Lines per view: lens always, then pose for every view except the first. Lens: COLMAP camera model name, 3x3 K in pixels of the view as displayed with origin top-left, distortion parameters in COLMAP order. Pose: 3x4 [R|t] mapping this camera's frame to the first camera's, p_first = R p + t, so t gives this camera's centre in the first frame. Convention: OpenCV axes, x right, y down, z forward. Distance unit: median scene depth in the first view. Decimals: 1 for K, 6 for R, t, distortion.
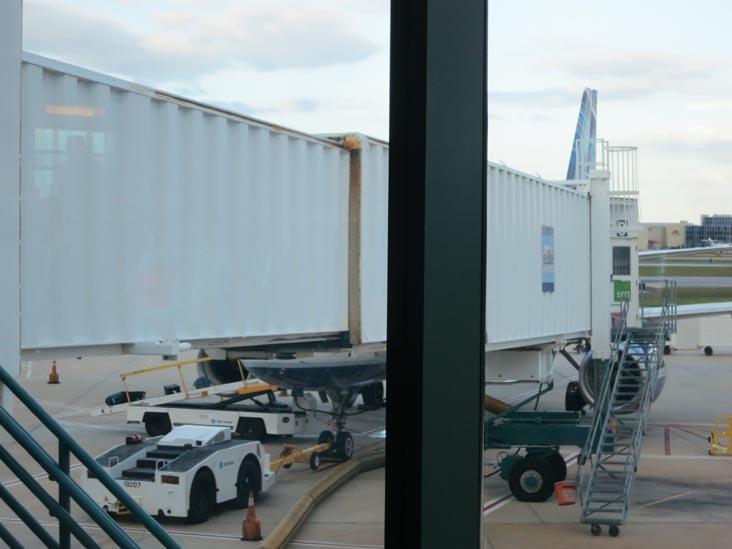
lens RADIAL K [[1740.8, 0, 360.1], [0, 1740.8, 271.3], [0, 0, 1]] dist [-0.114698, 0.000000]
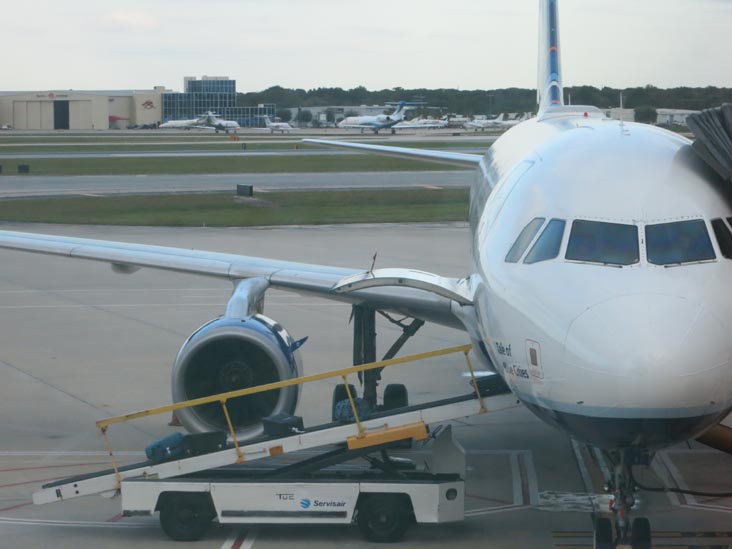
lens RADIAL K [[2540.5, 0, 366.0], [0, 2540.5, 273.8], [0, 0, 1]] dist [-0.039043, 0.000000]
pose [[0.952915, -0.033195, 0.301416, -0.290583], [0.019524, 0.998644, 0.048257, -0.019397], [-0.302609, -0.040100, 0.952271, 0.262101]]
